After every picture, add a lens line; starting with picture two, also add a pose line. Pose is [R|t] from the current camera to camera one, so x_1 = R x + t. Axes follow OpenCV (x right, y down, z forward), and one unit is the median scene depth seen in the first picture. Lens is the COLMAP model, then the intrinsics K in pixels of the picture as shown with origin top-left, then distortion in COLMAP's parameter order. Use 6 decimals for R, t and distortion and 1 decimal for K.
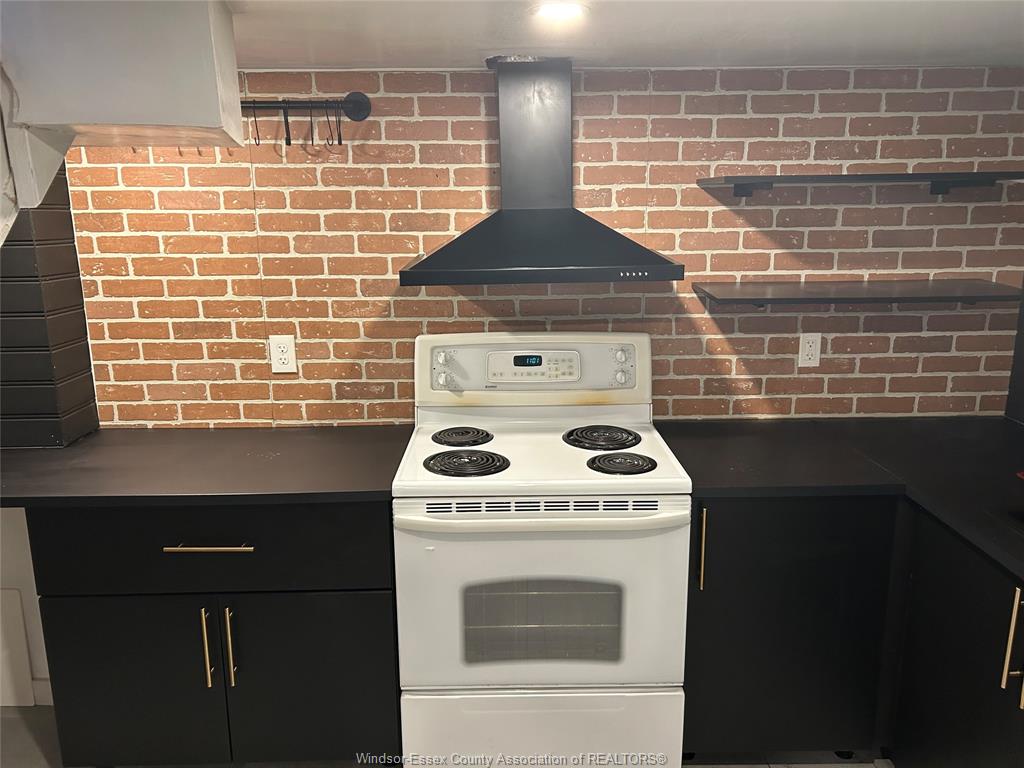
lens RADIAL K [[768.7, 0, 512.7], [0, 768.7, 382.1], [0, 0, 1]] dist [0.054798, 0.005941]
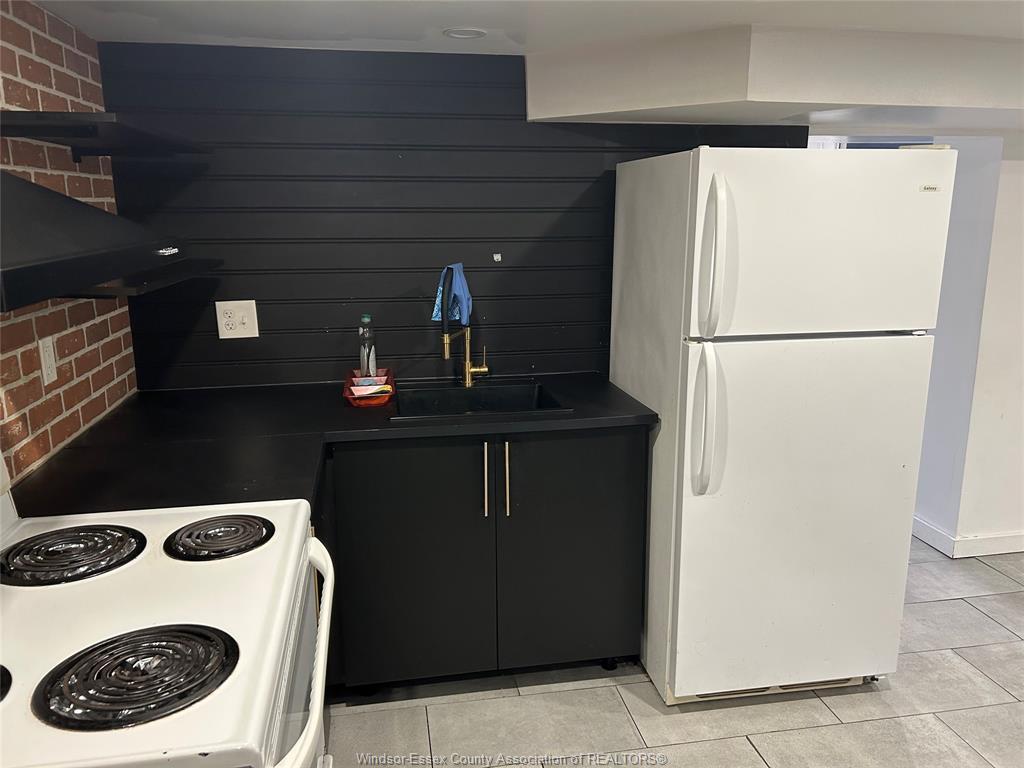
lens RADIAL K [[768.7, 0, 511.8], [0, 768.7, 381.6], [0, 0, 1]] dist [0.054798, 0.005941]
pose [[-0.167071, -0.207214, 0.963924, -0.444655], [0.221964, 0.944663, 0.241545, -0.109559], [-0.960635, 0.254312, -0.111832, 0.684864]]
